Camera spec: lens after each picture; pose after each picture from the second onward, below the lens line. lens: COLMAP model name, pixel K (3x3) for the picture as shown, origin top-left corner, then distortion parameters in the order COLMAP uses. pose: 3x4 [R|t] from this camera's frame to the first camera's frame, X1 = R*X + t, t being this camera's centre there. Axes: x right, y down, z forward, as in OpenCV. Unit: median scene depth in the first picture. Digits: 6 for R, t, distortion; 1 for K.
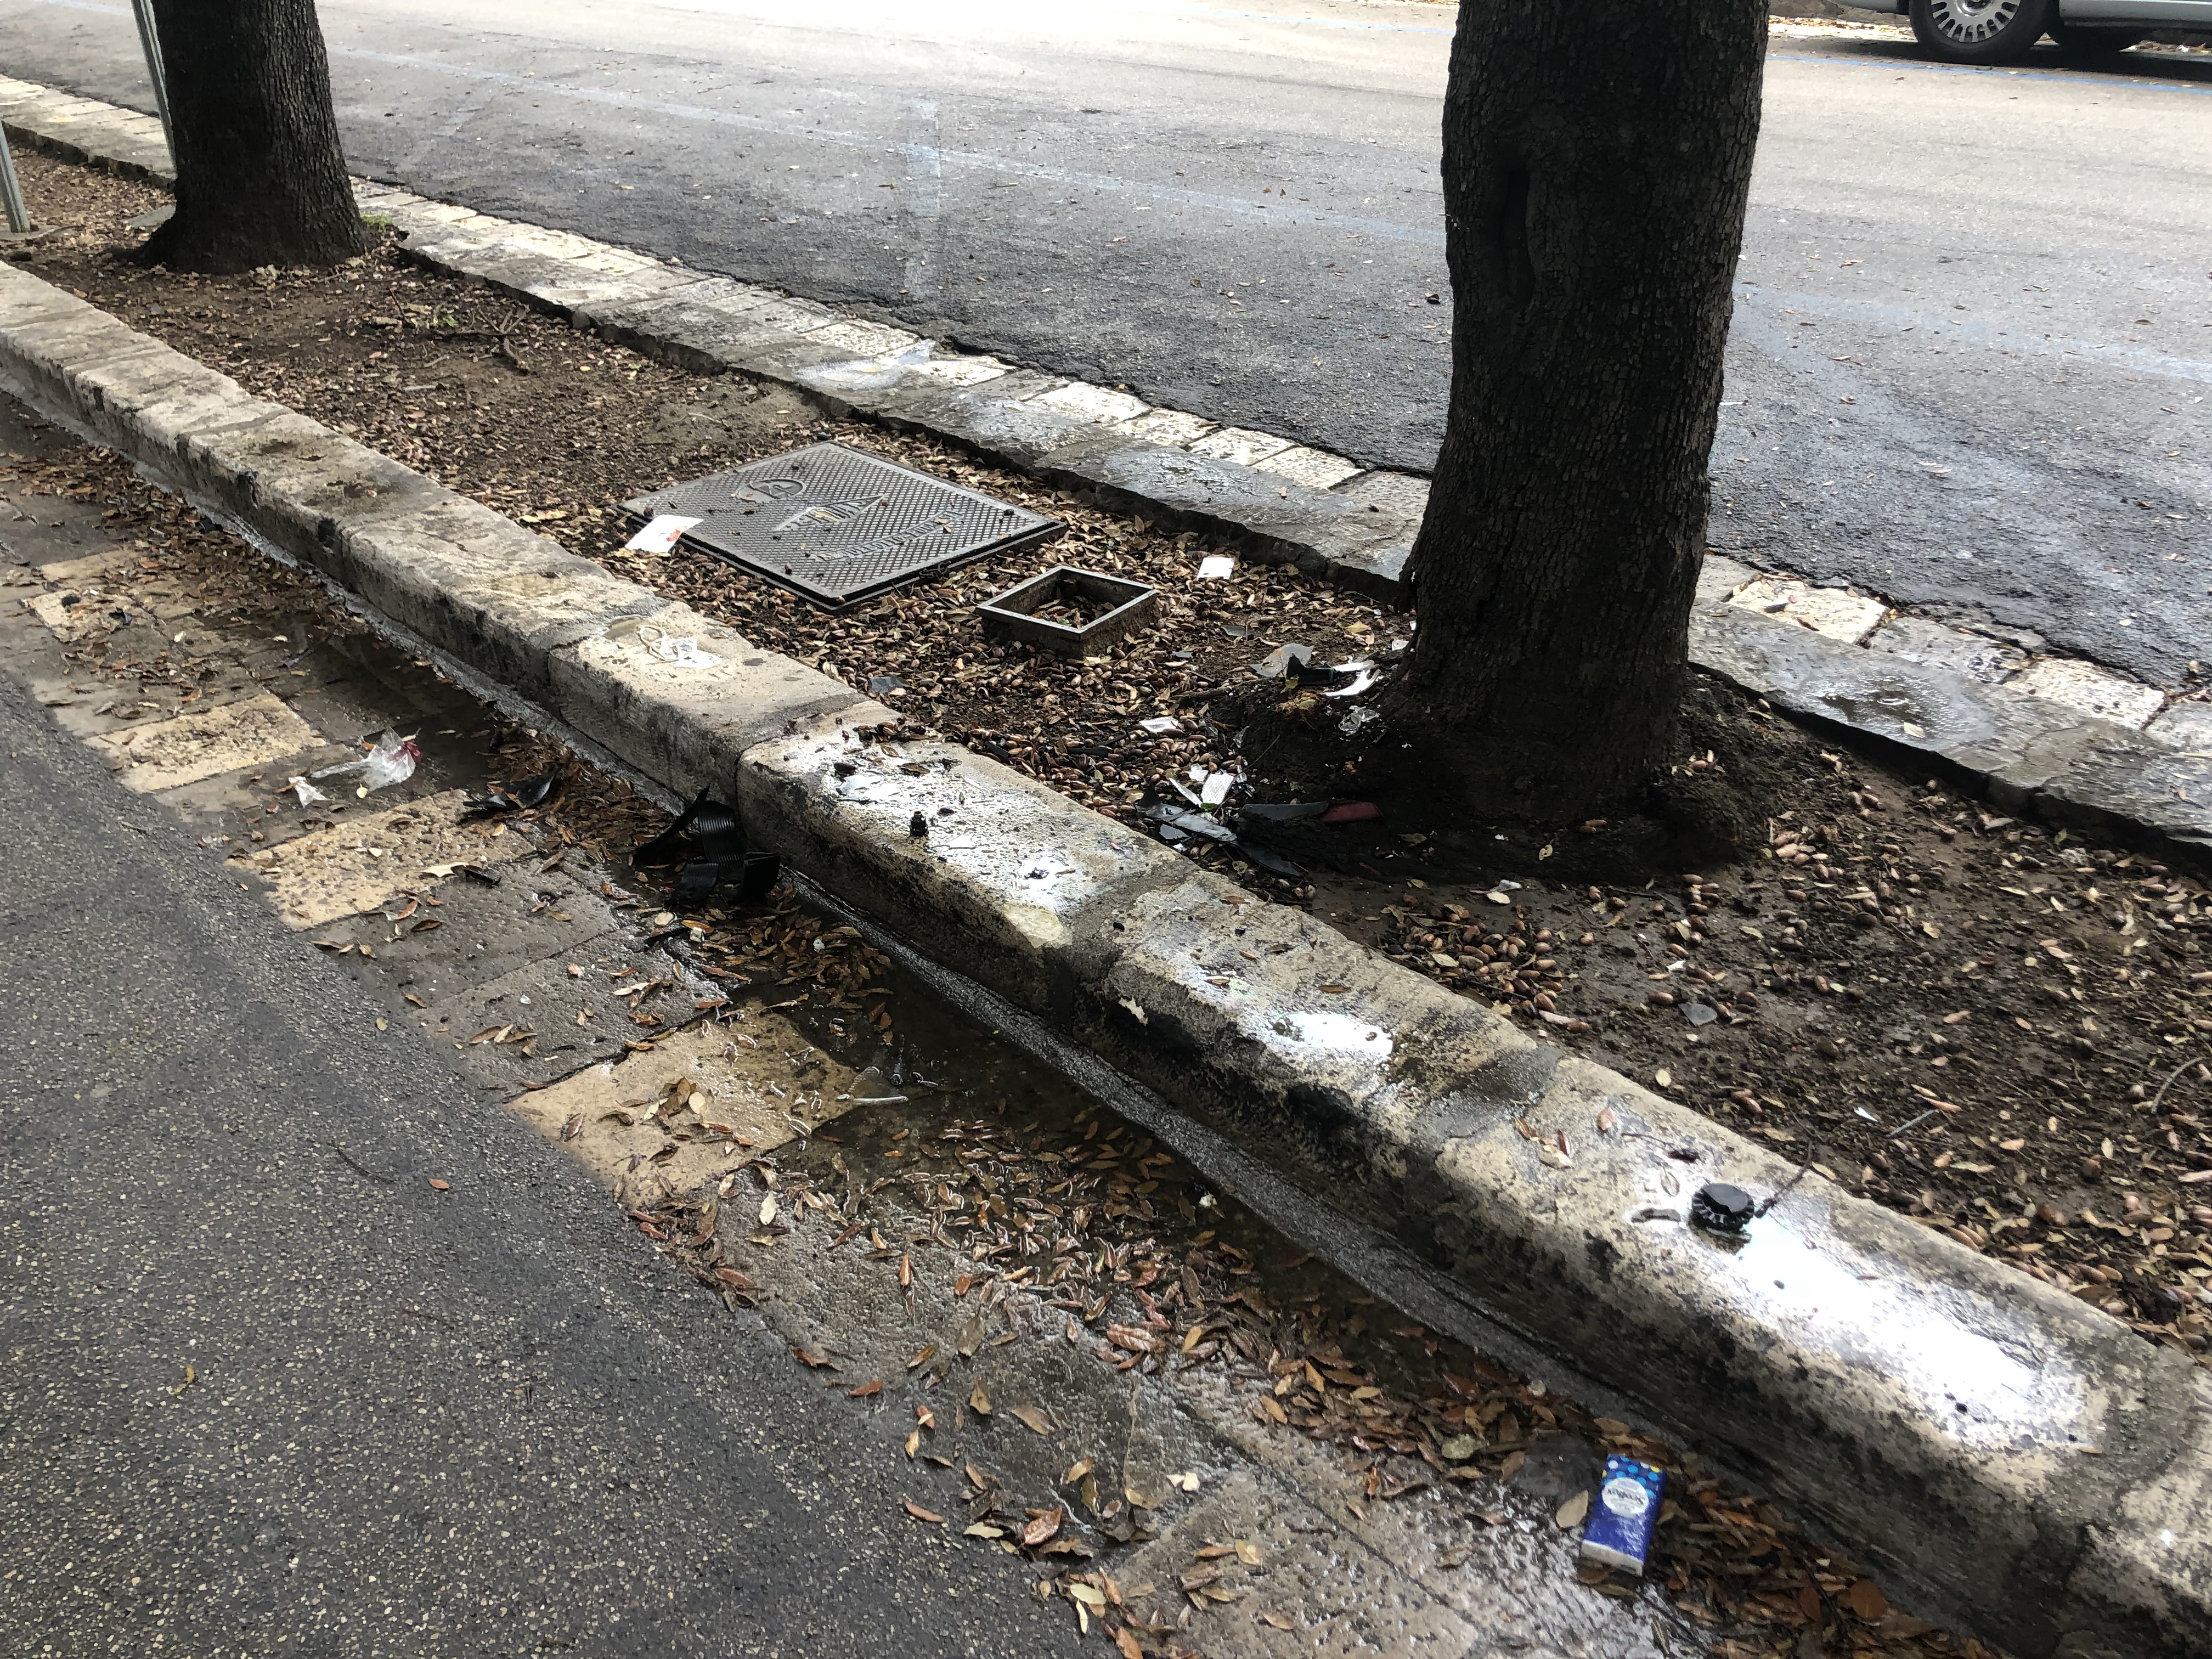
lens RADIAL K [[1906.8, 0, 1101.8], [0, 1906.8, 768.2], [0, 0, 1]] dist [0.058389, -0.057132]
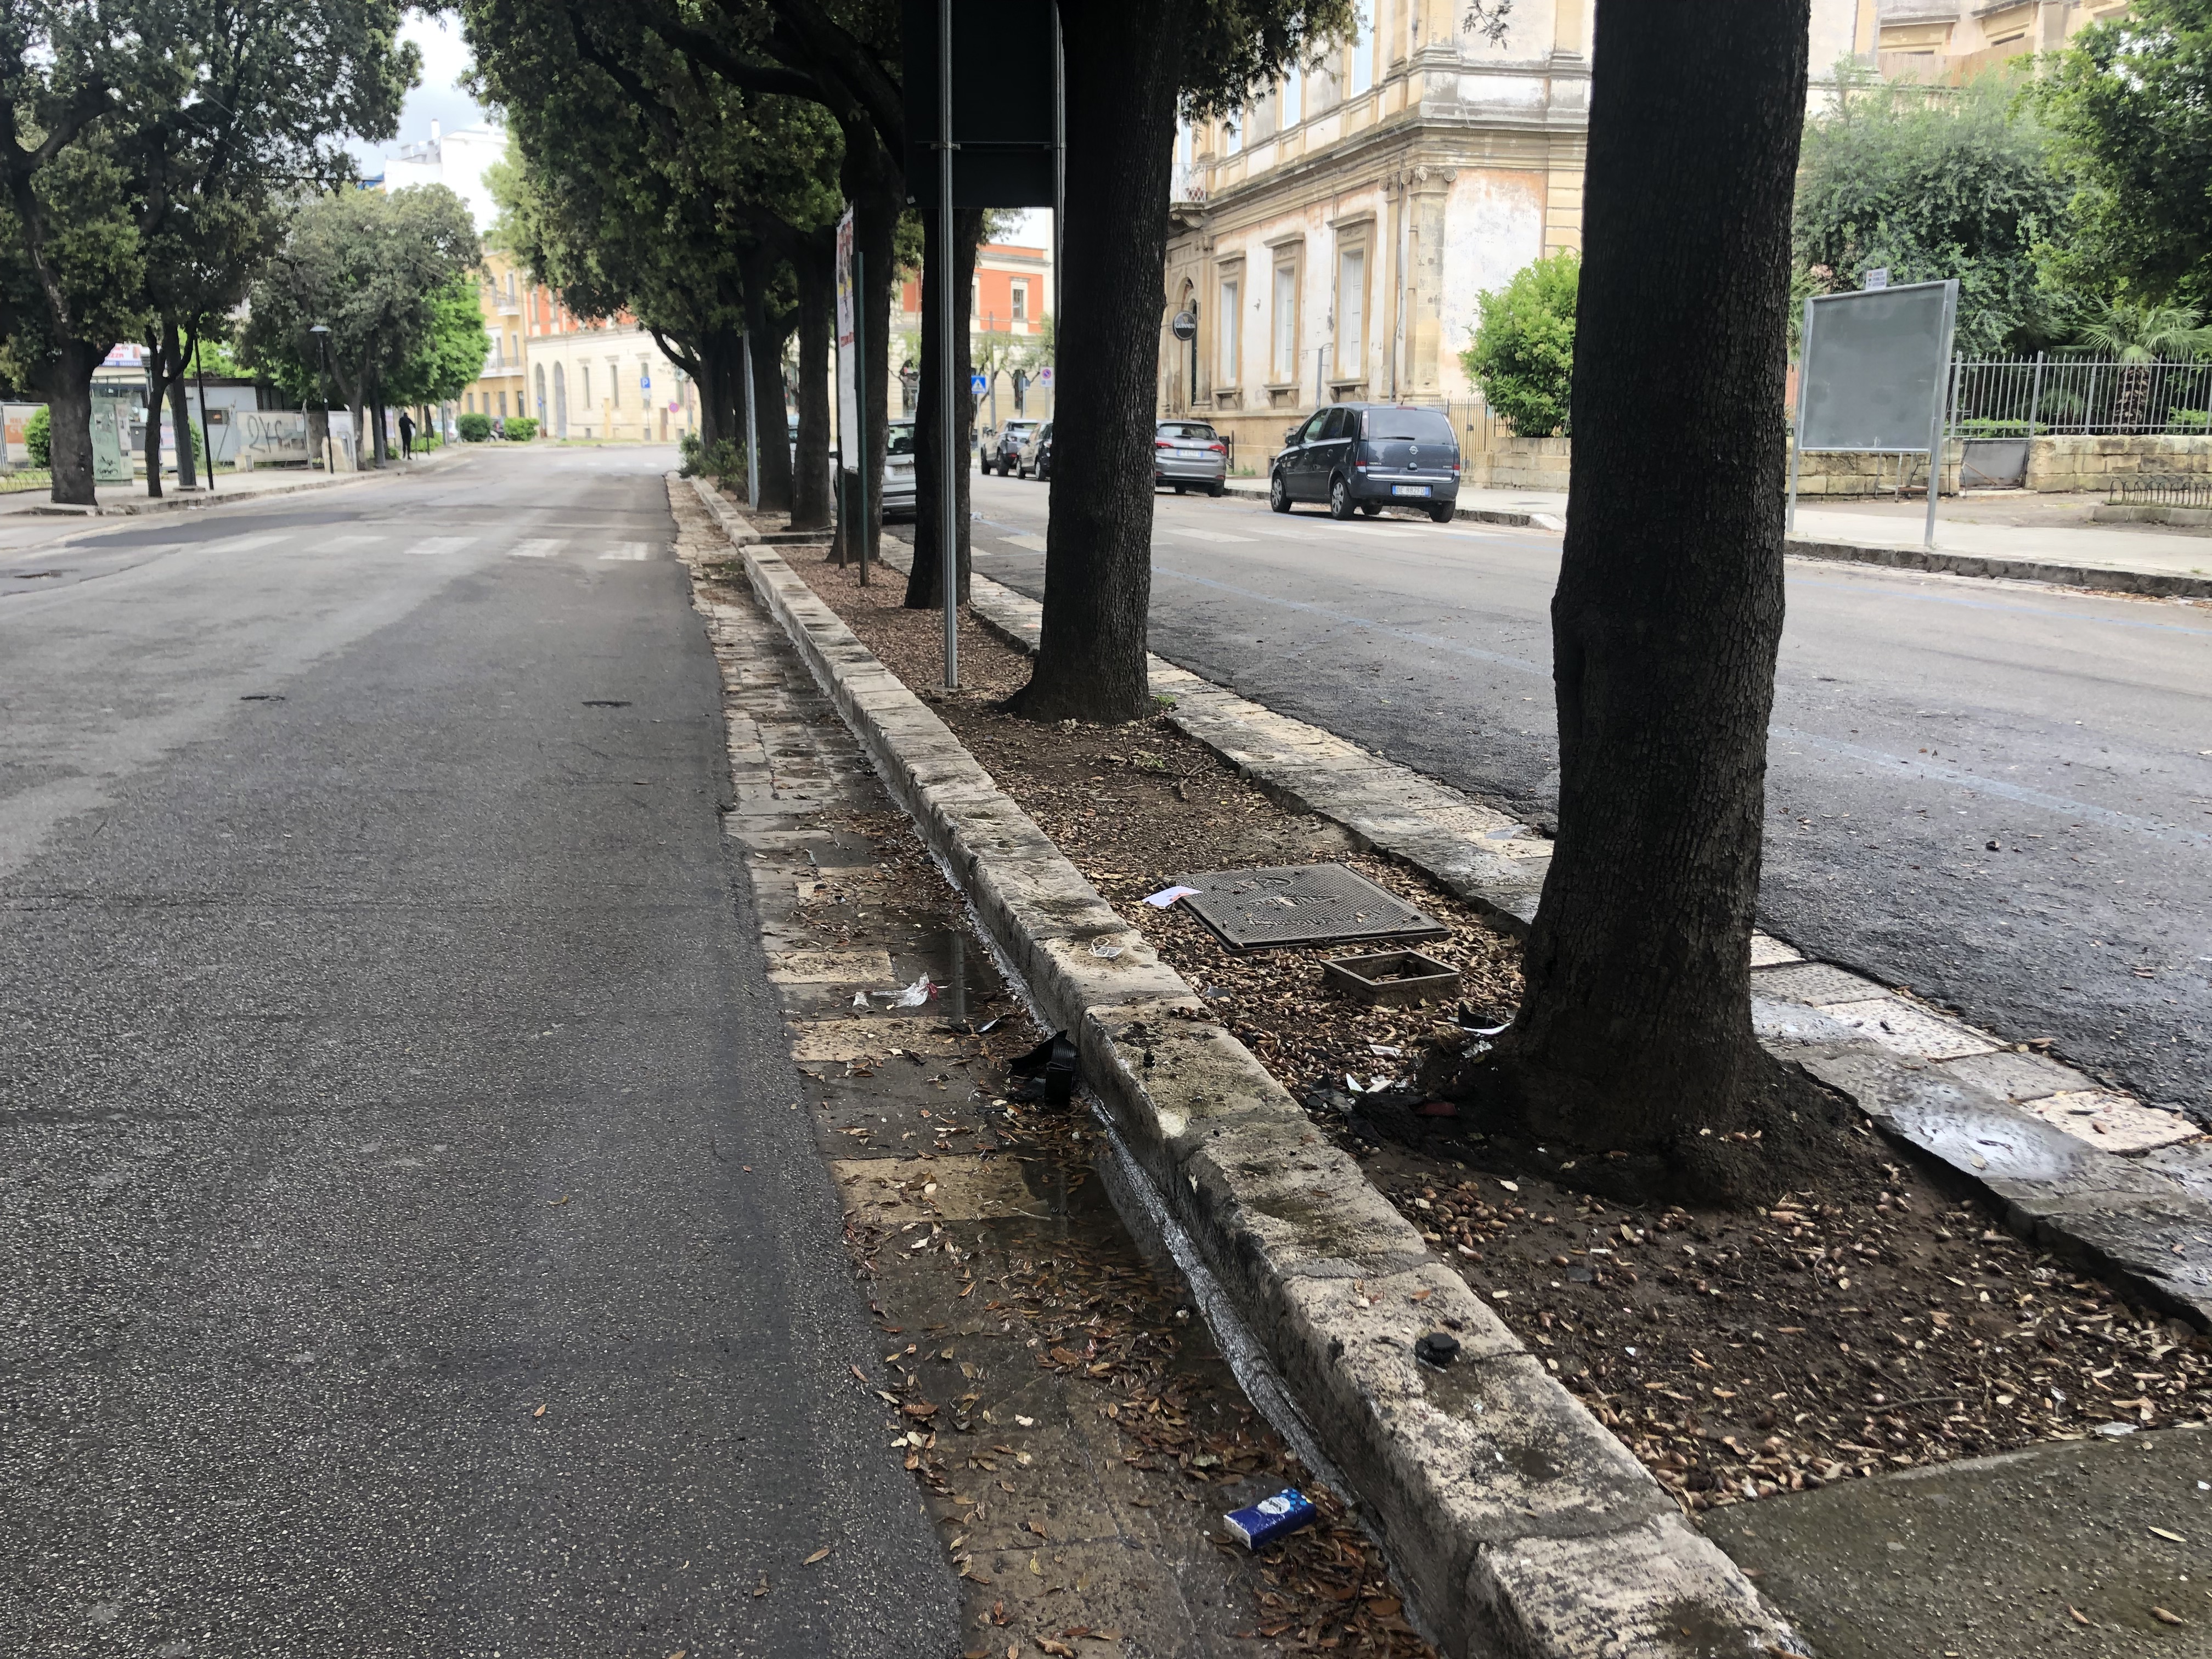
lens RADIAL K [[1906.8, 0, 1101.8], [0, 1906.8, 768.2], [0, 0, 1]] dist [0.058389, -0.057132]
pose [[0.862385, 0.106014, -0.495028, 0.448862], [-0.243950, 0.943835, -0.222855, 0.121940], [0.443599, 0.312949, 0.839811, -0.218112]]
